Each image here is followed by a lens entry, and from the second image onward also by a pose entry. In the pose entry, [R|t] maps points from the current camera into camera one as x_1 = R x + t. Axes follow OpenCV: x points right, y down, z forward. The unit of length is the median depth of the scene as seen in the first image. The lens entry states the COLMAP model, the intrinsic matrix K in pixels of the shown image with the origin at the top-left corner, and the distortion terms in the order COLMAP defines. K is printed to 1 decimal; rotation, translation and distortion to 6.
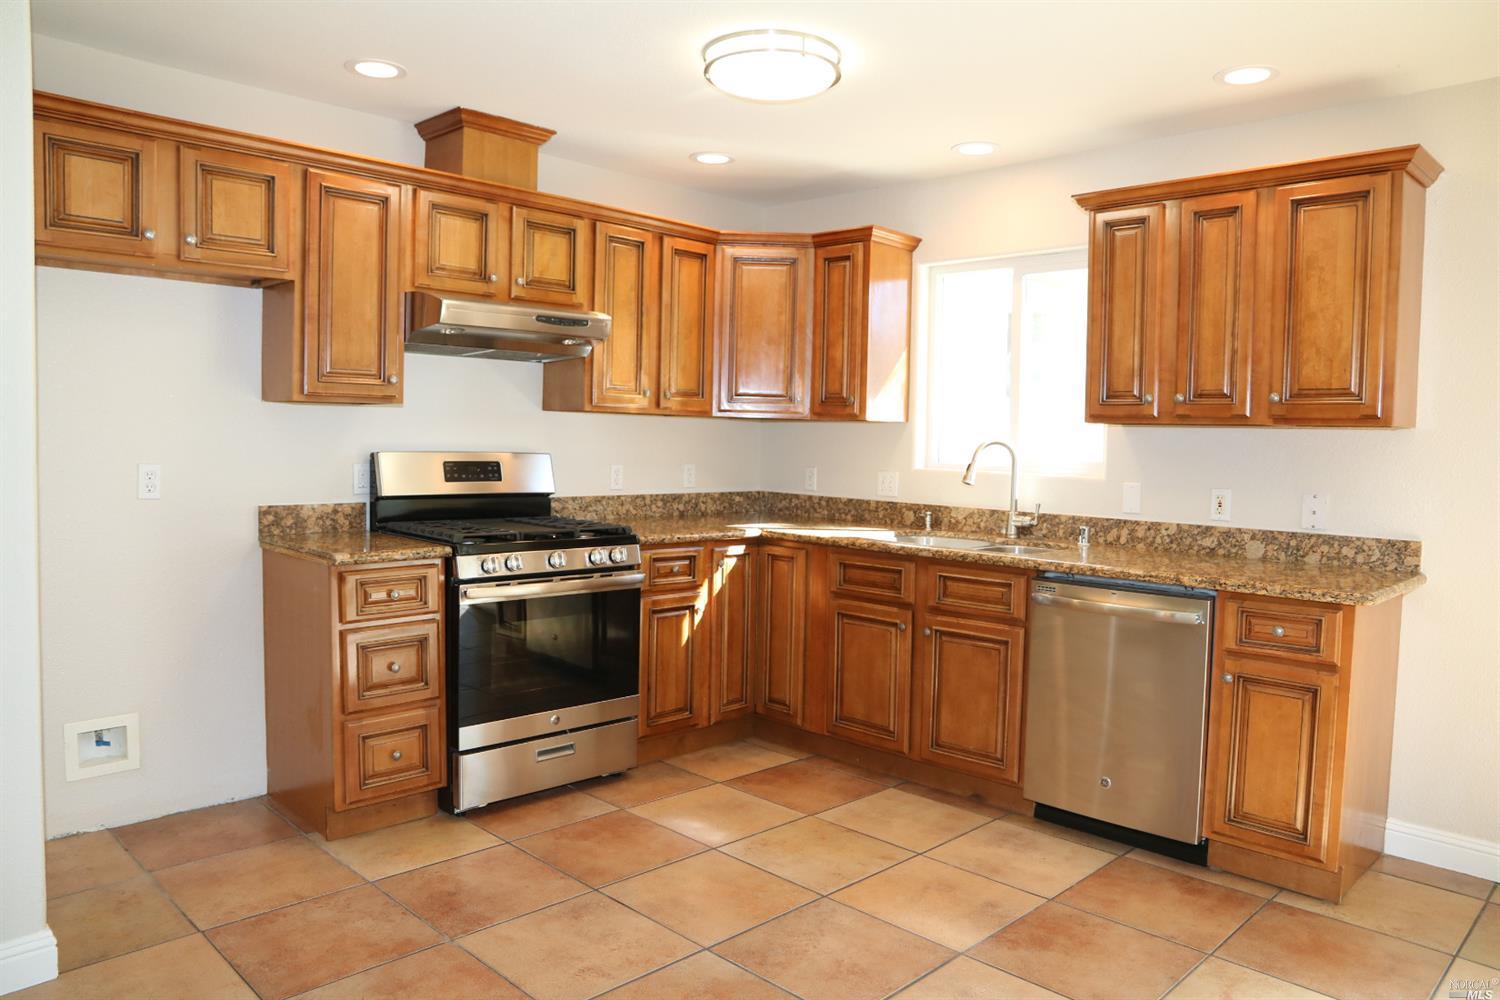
lens RADIAL K [[1040.1, 0, 751.1], [0, 1040.1, 494.4], [0, 0, 1]] dist [-0.071834, 0.019914]
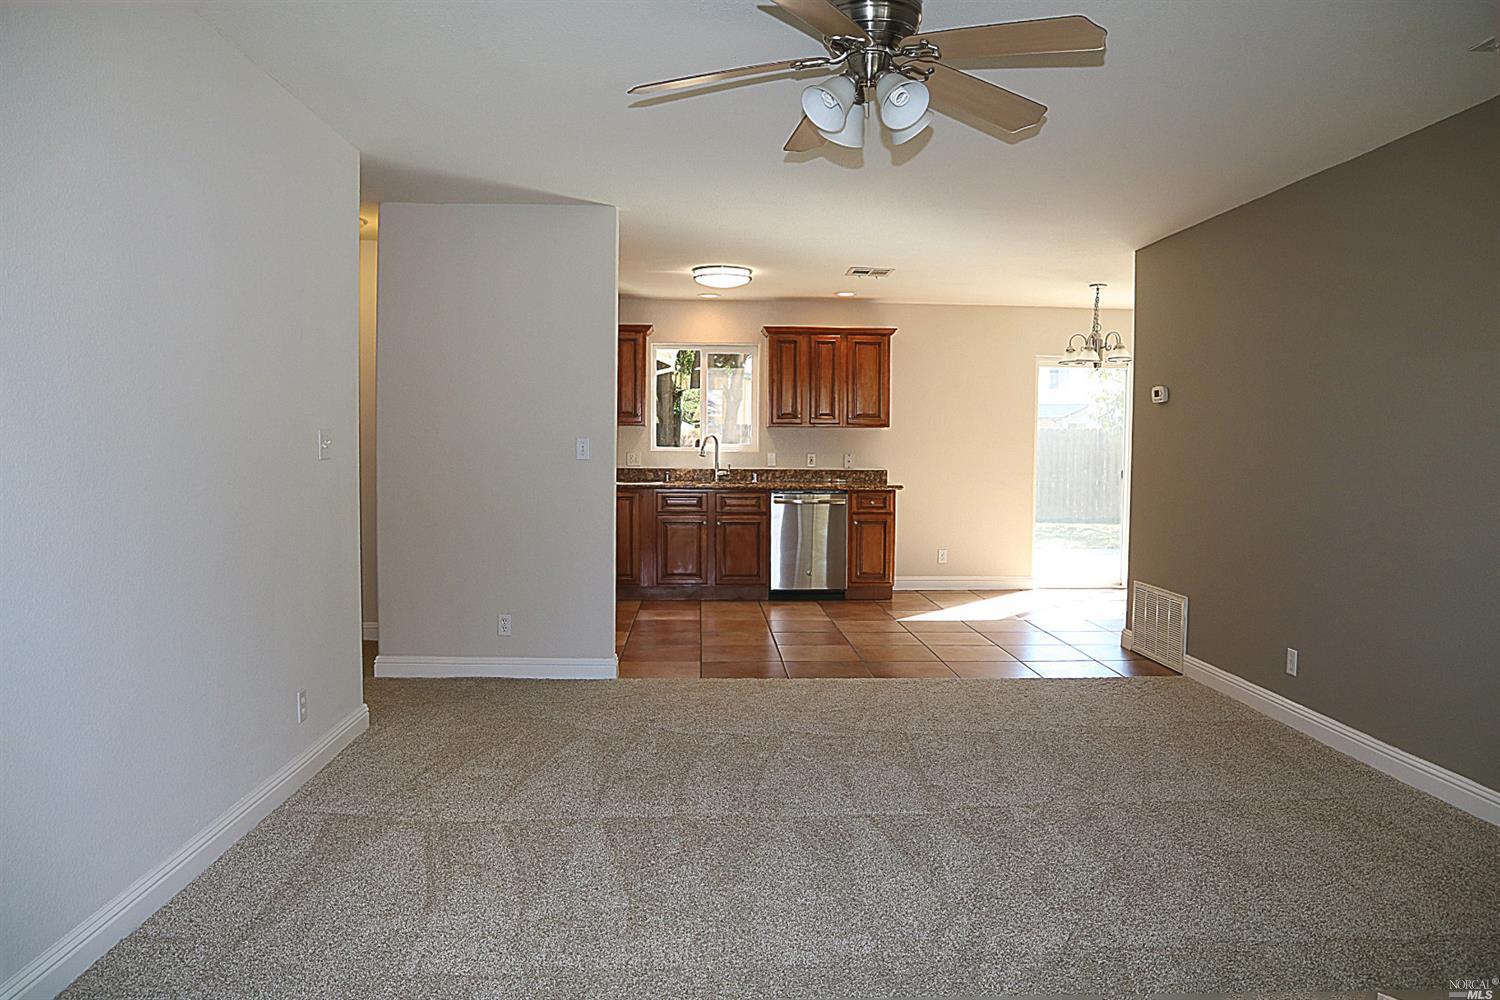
lens RADIAL K [[1040.1, 0, 748.6], [0, 1040.1, 497.0], [0, 0, 1]] dist [-0.071834, 0.019914]
pose [[0.679251, -0.055440, 0.731809, -1.457755], [0.047876, 0.998366, 0.031196, 0.013173], [-0.732343, 0.013846, 0.680795, -0.552120]]
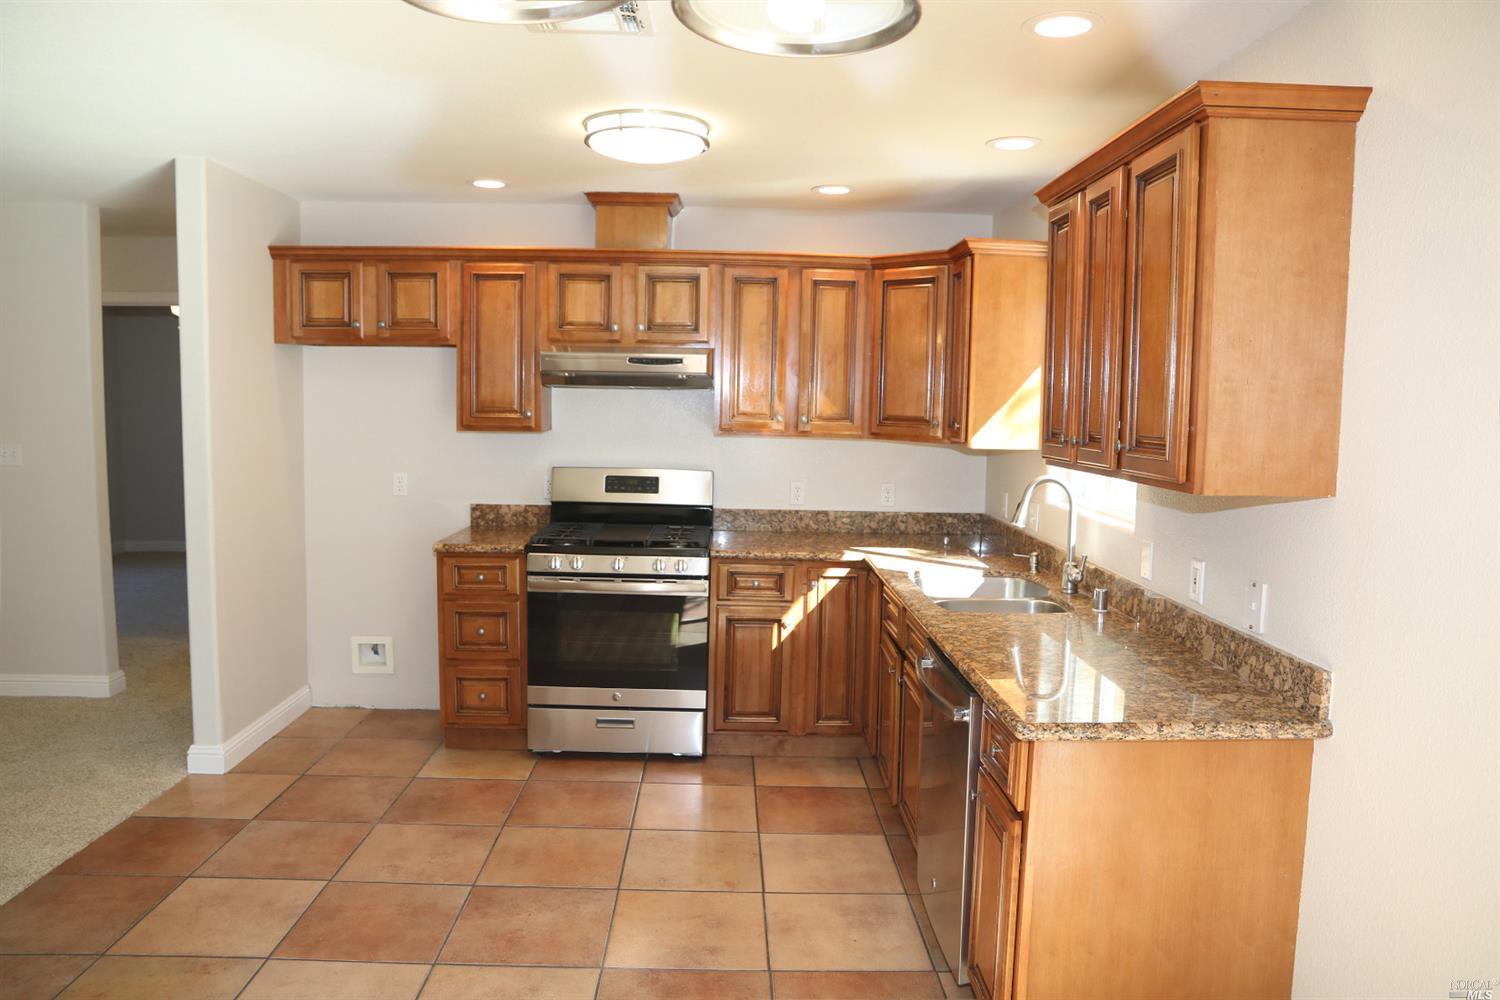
lens RADIAL K [[1040.1, 0, 749.4], [0, 1040.1, 498.5], [0, 0, 1]] dist [-0.071834, 0.019914]
pose [[0.717536, 0.058261, -0.694081, 0.753982], [-0.042660, 0.998301, 0.039695, -0.066888], [0.695214, 0.001127, 0.718802, 0.243987]]
